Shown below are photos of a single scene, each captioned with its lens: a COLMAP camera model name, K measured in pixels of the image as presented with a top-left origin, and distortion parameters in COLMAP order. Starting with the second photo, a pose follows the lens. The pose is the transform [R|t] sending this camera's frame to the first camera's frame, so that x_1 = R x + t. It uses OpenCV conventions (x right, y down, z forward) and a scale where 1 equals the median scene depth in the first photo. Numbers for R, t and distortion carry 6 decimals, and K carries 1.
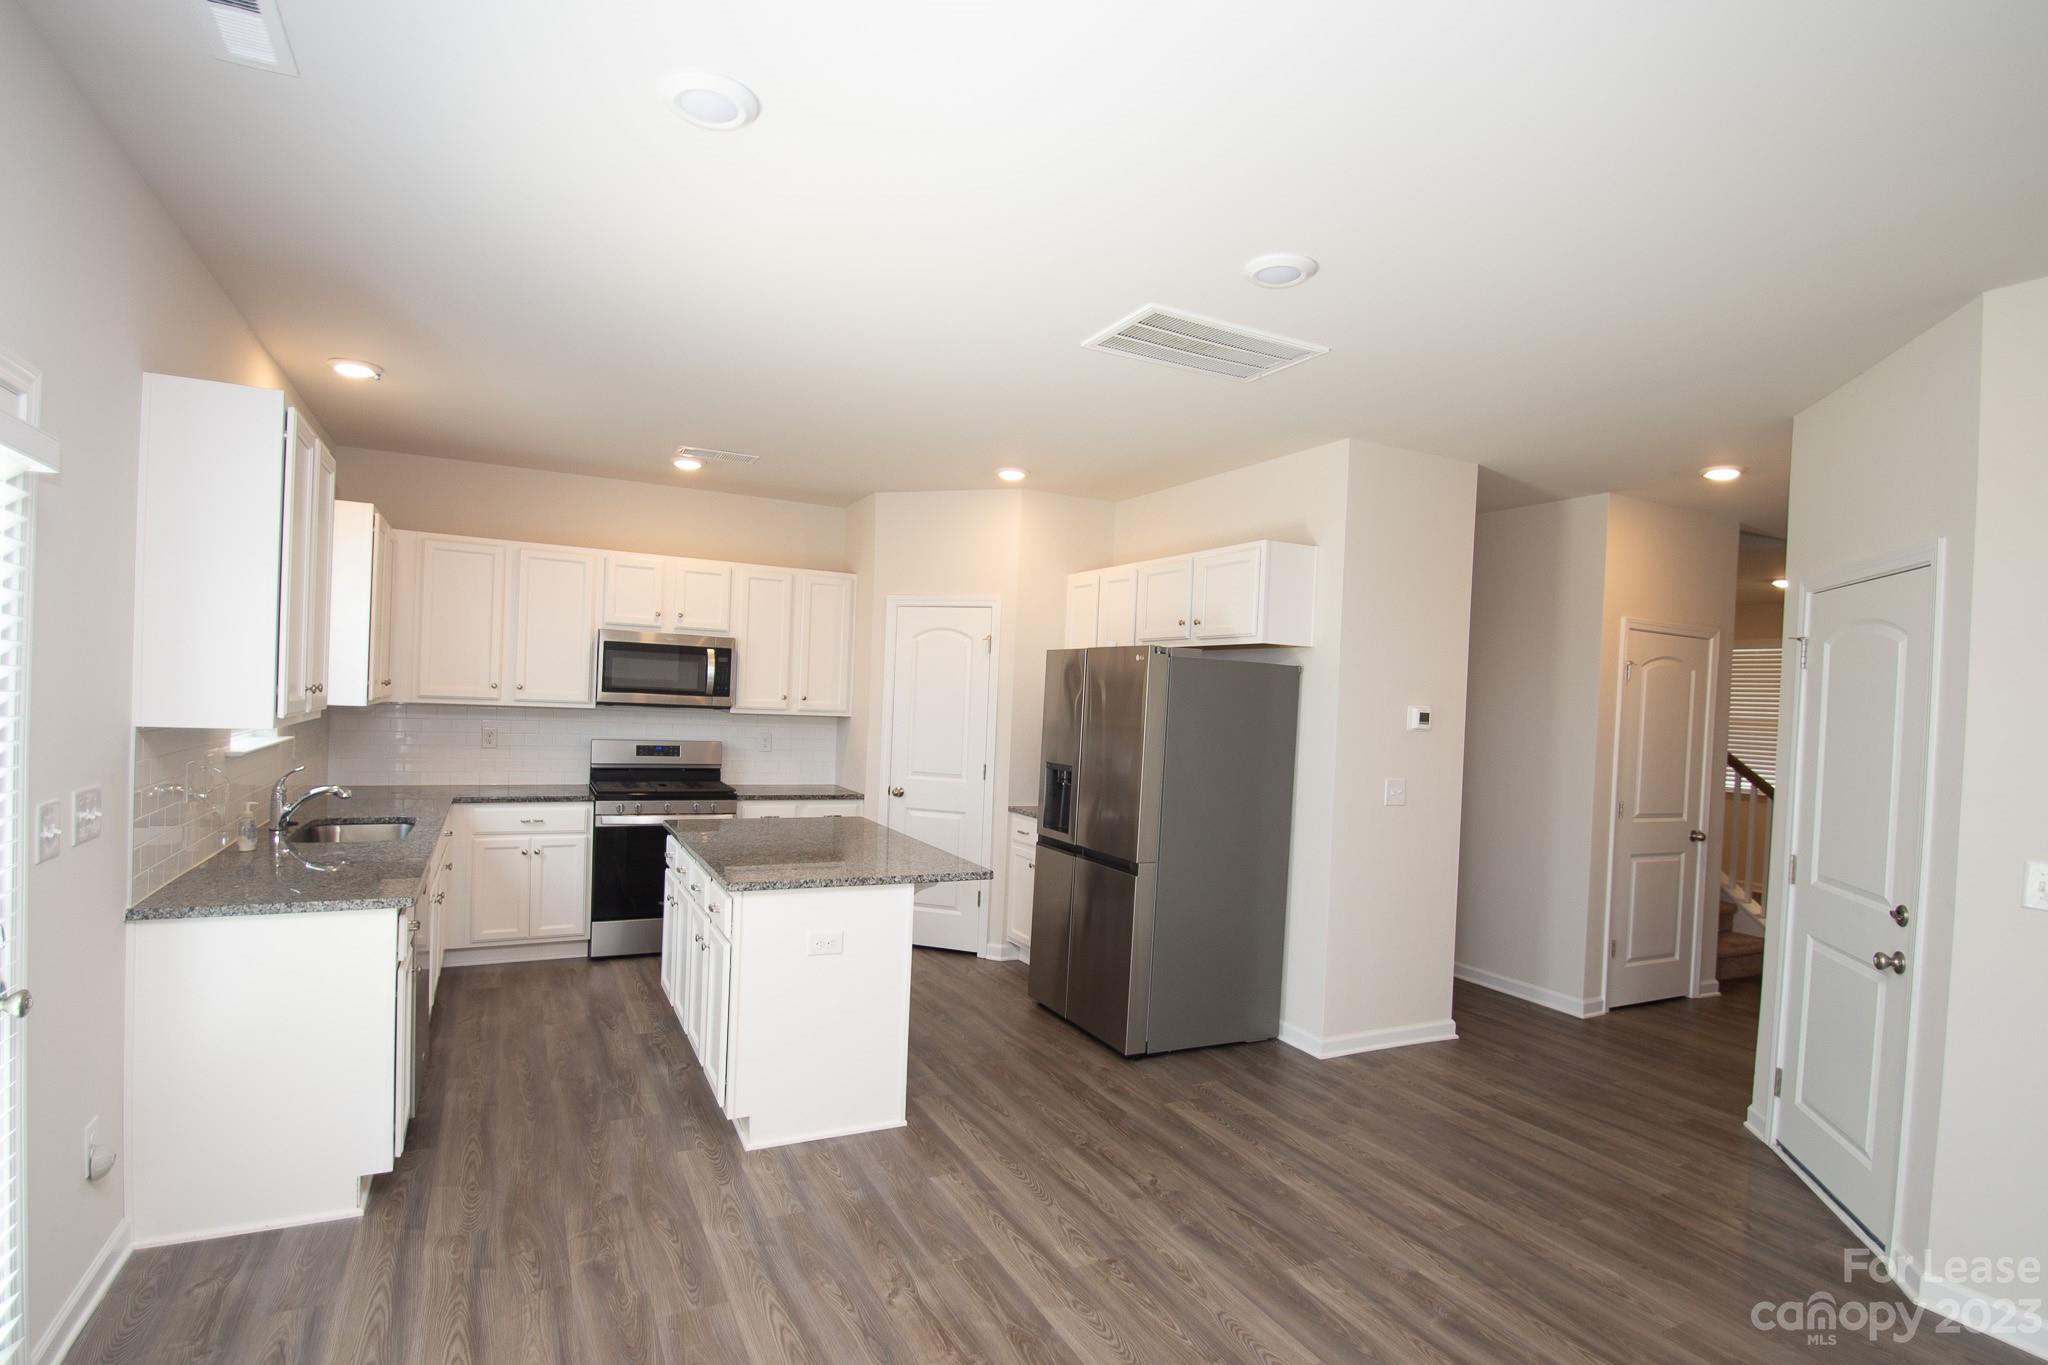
lens RADIAL K [[990.0, 0, 1024.0], [0, 990.0, 682.5], [0, 0, 1]] dist [0.000731, 0.000106]
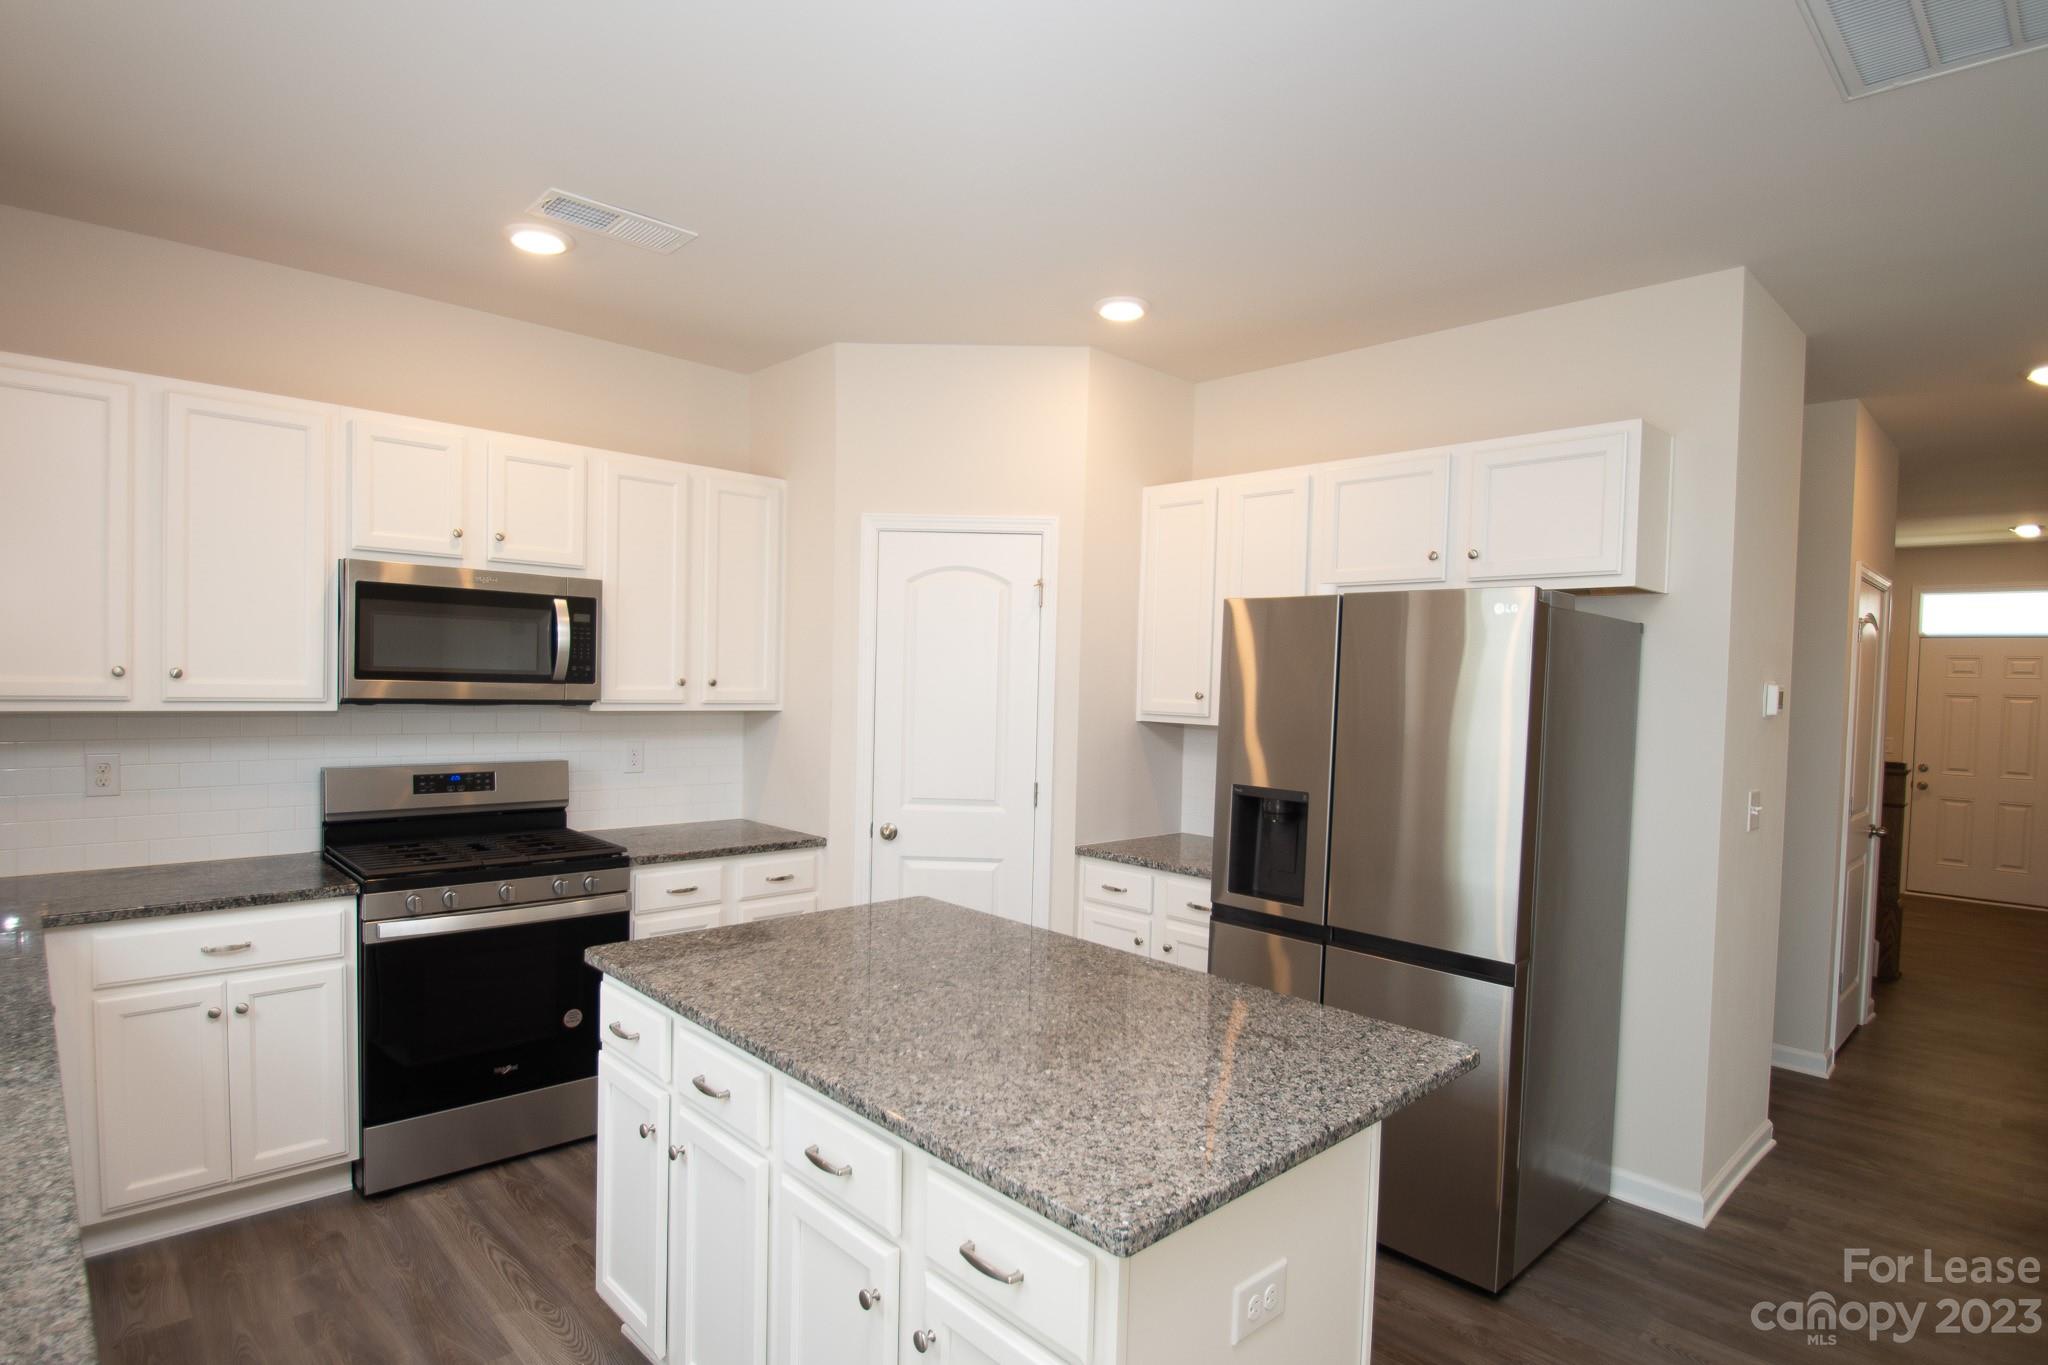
lens RADIAL K [[1053.0, 0, 1024.0], [0, 1053.0, 682.5], [0, 0, 1]] dist [0.001505, -0.016523]
pose [[0.957815, -0.017969, 0.286823, -0.240988], [0.008468, 0.999375, 0.034333, -0.004891], [-0.287260, -0.030456, 0.957368, 0.359566]]
